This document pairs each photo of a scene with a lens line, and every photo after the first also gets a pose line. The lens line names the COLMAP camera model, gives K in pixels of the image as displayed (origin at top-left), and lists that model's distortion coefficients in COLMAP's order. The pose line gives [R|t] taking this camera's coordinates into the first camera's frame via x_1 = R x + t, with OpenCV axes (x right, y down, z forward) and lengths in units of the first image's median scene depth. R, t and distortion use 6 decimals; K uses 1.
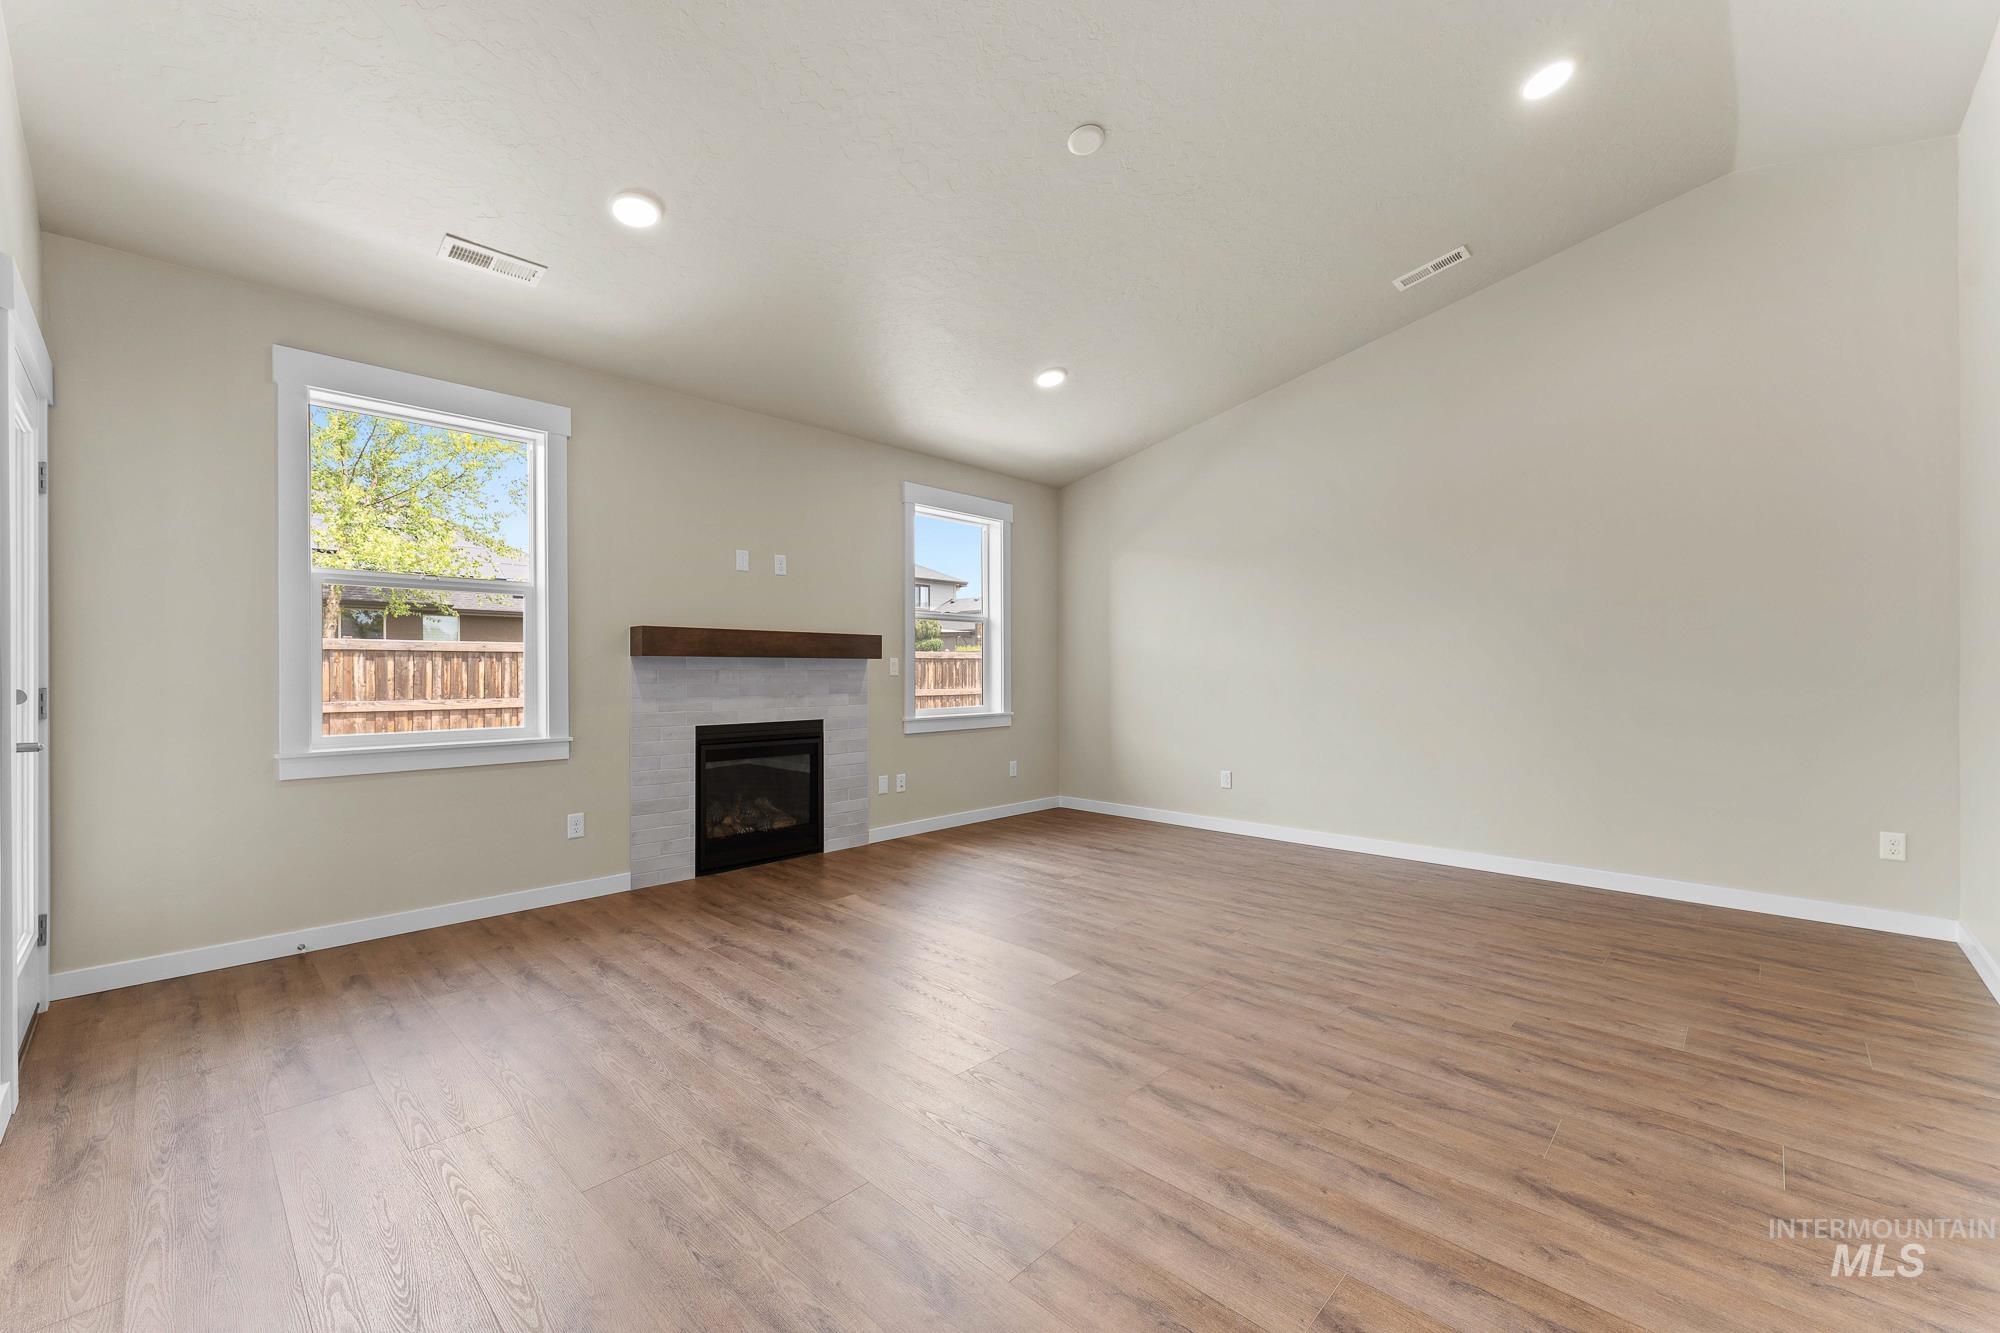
lens RADIAL K [[800.0, 0, 998.2], [0, 800.0, 669.6], [0, 0, 1]] dist [0.000399, 0.000139]
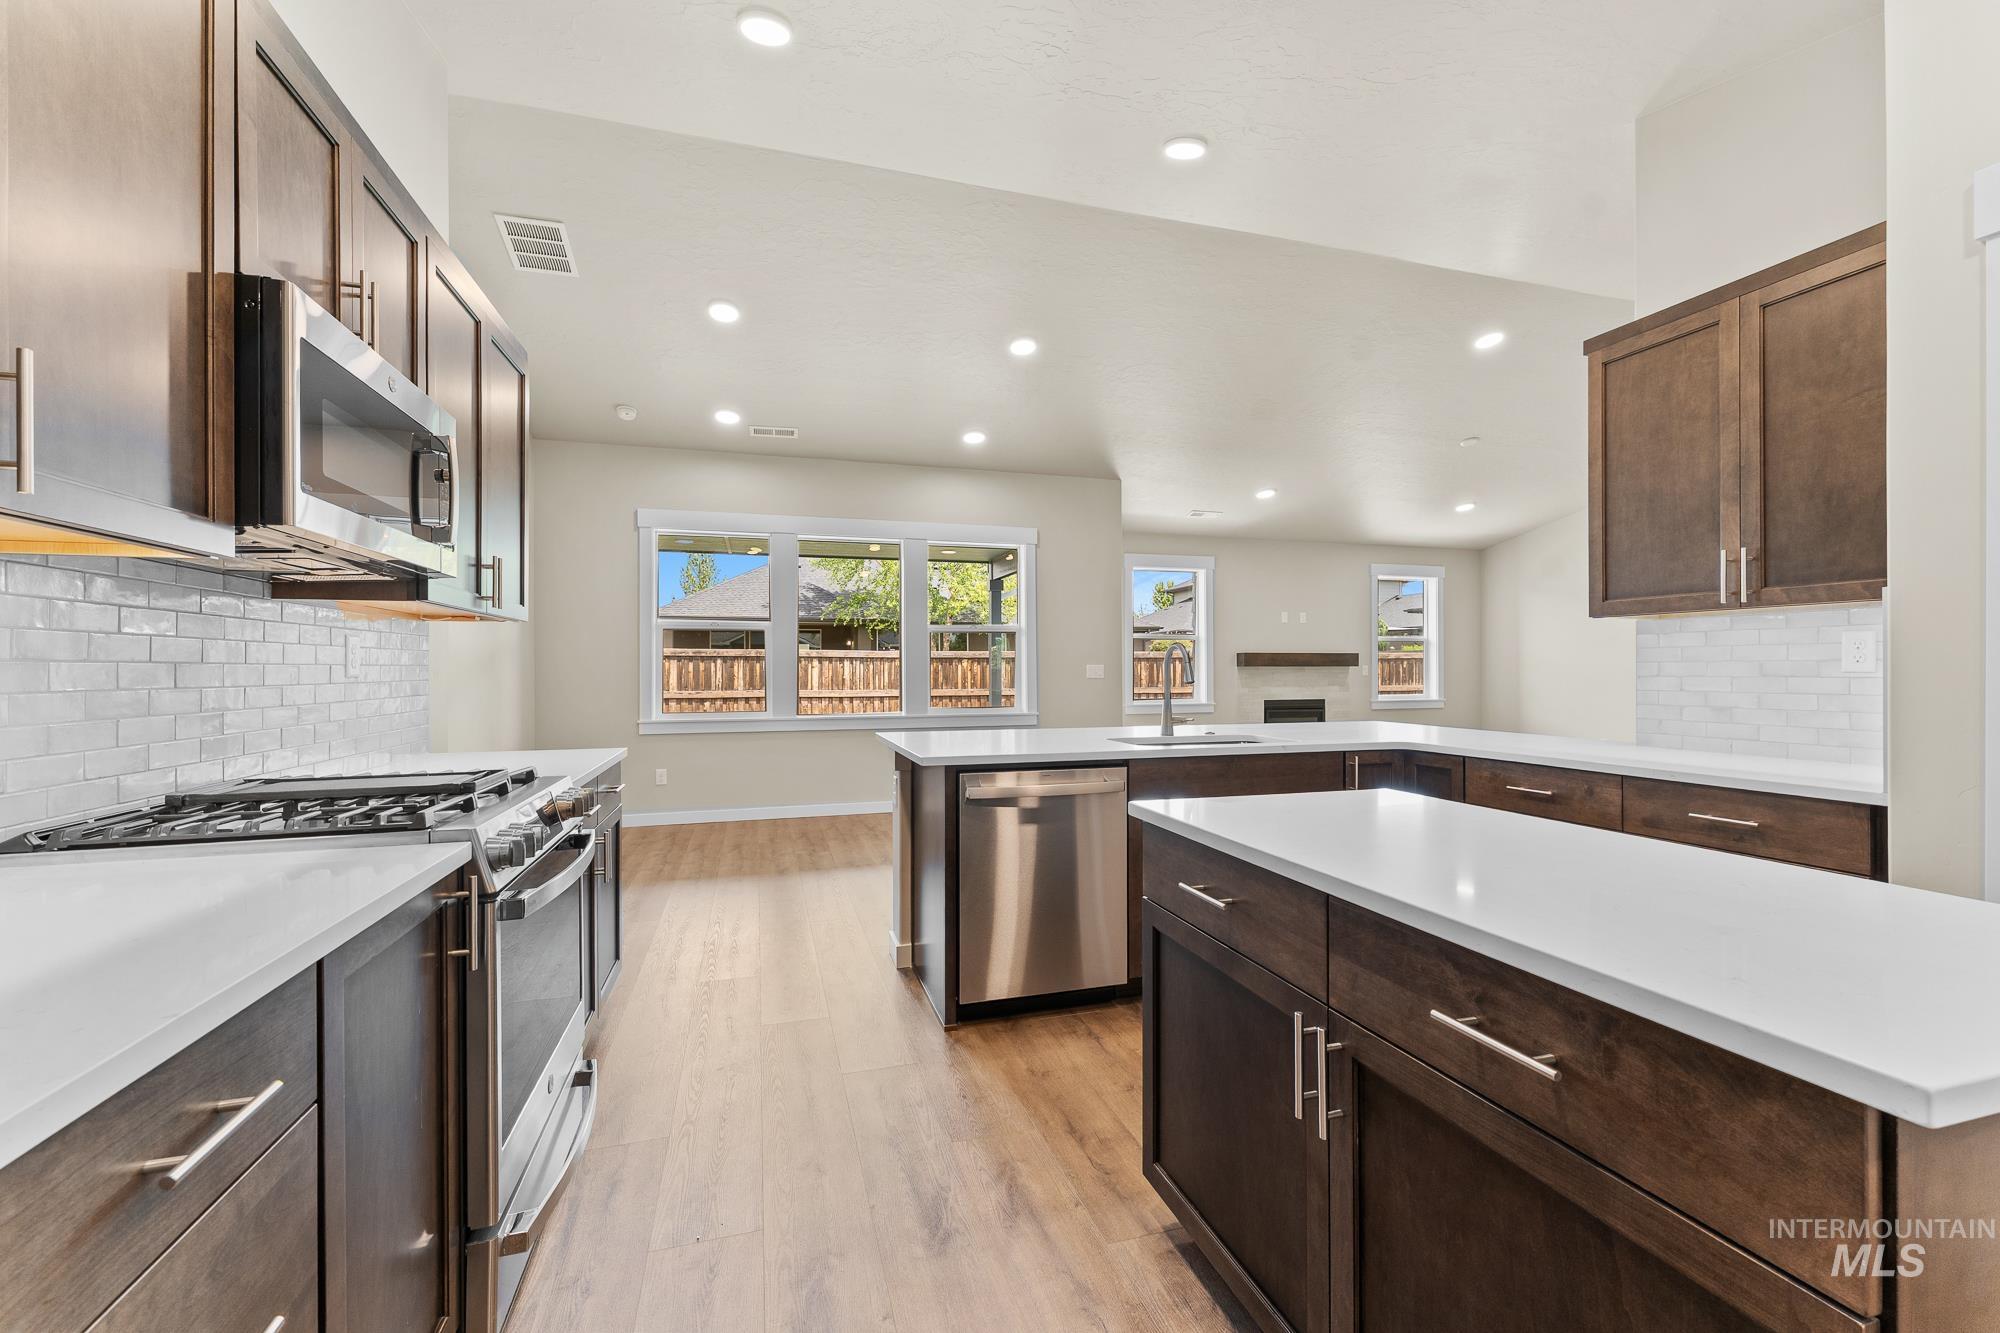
lens RADIAL K [[800.0, 0, 1002.0], [0, 800.0, 671.6], [0, 0, 1]] dist [0.000399, 0.000139]
pose [[0.870276, 0.001746, -0.492561, 0.042917], [0.001994, 0.999973, 0.007068, -0.015917], [0.492560, -0.007133, 0.870249, -0.969514]]
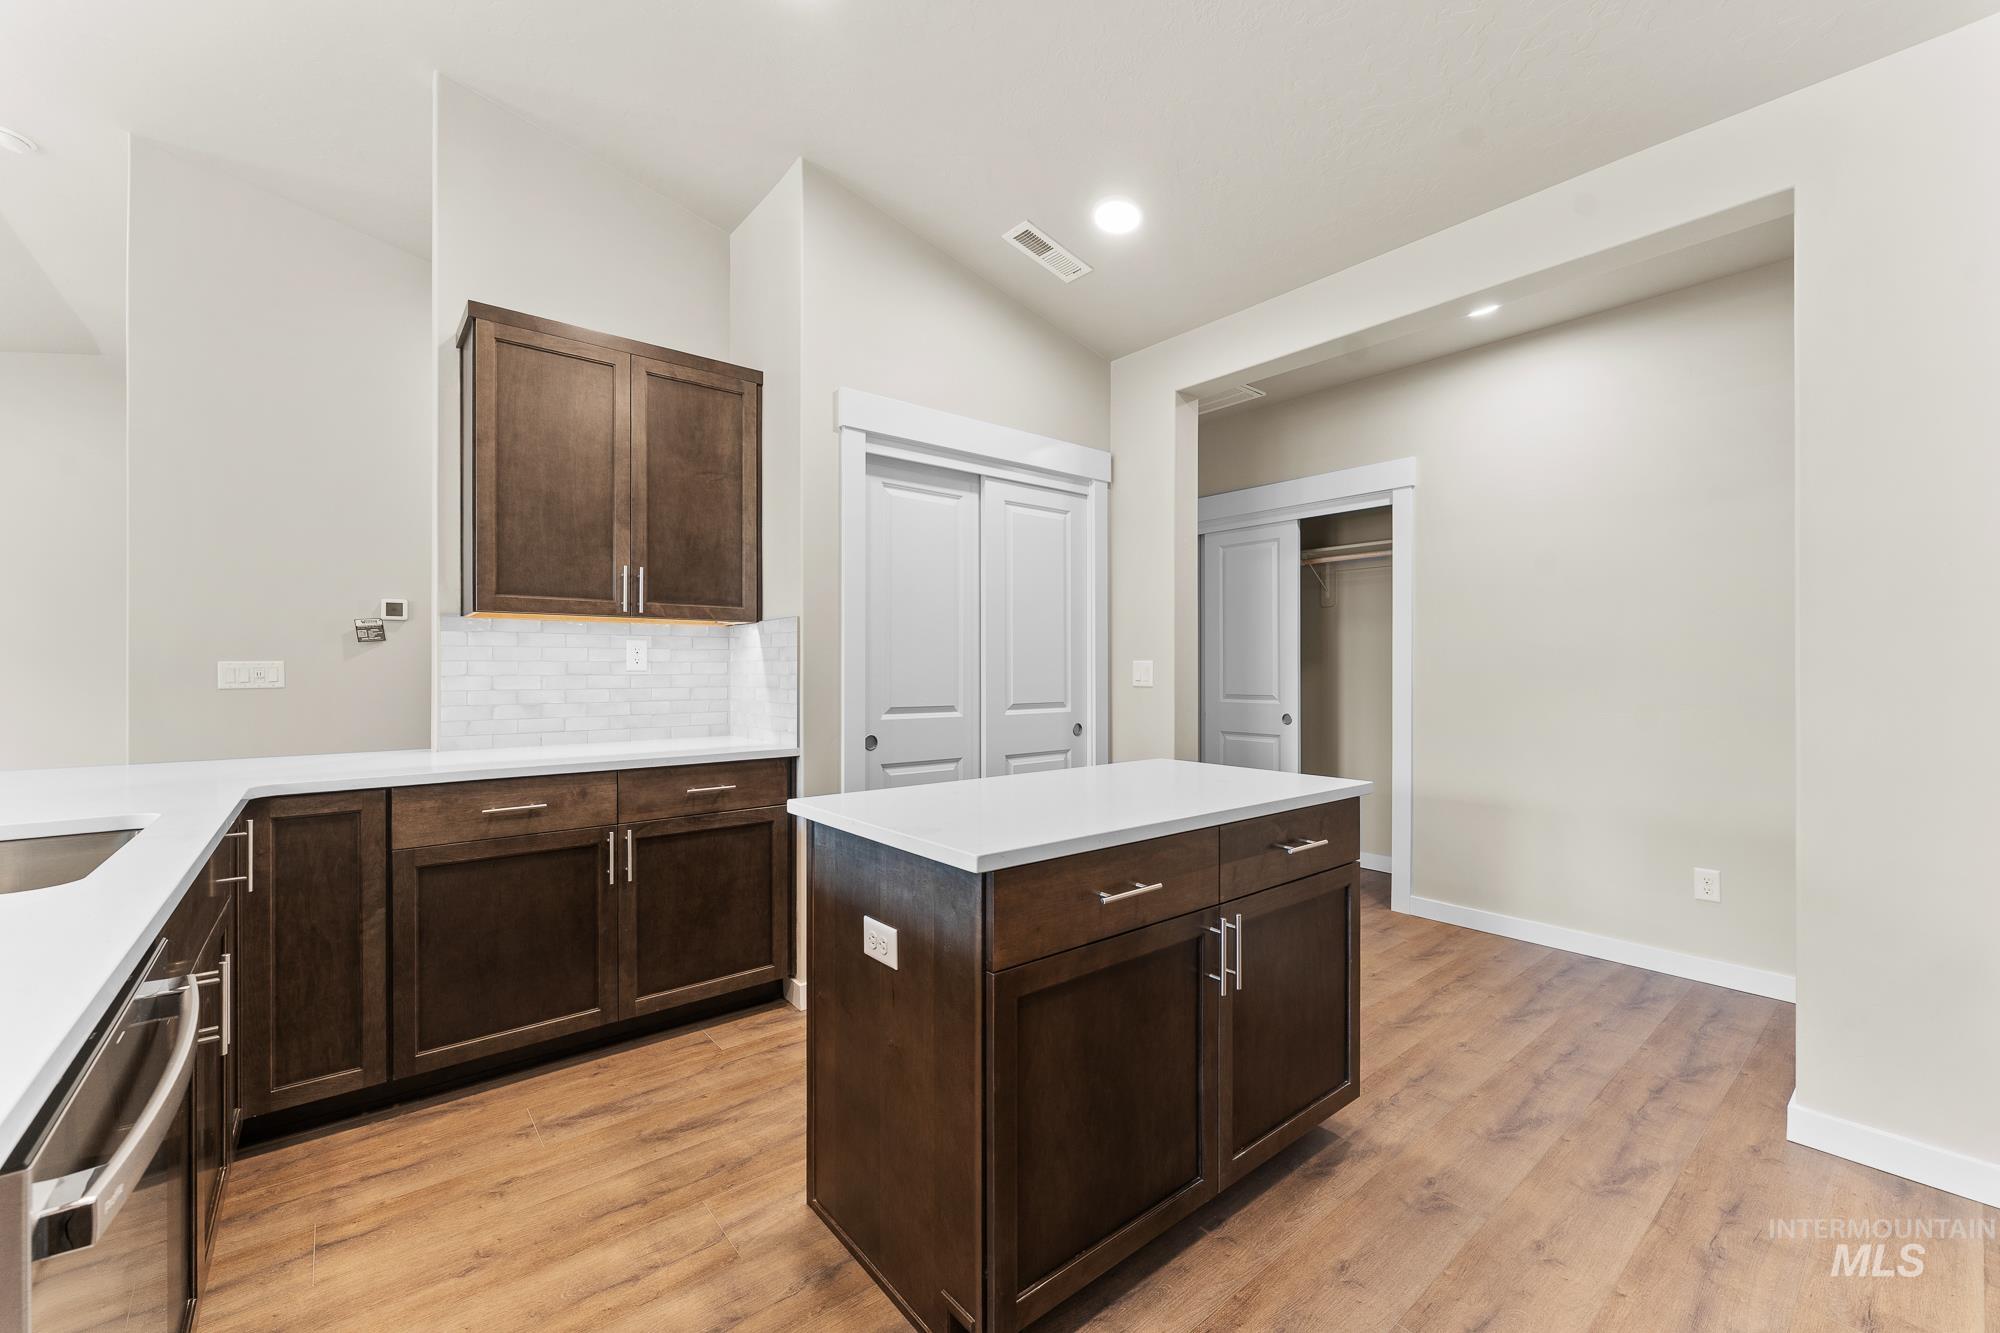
lens RADIAL K [[800.0, 0, 1008.2], [0, 800.0, 661.8], [0, 0, 1]] dist [0.000399, 0.000139]
pose [[0.123194, 0.008547, 0.992346, -0.312949], [-0.005295, 0.999954, -0.007955, -0.014812], [-0.992369, -0.004274, 0.123233, -0.689433]]
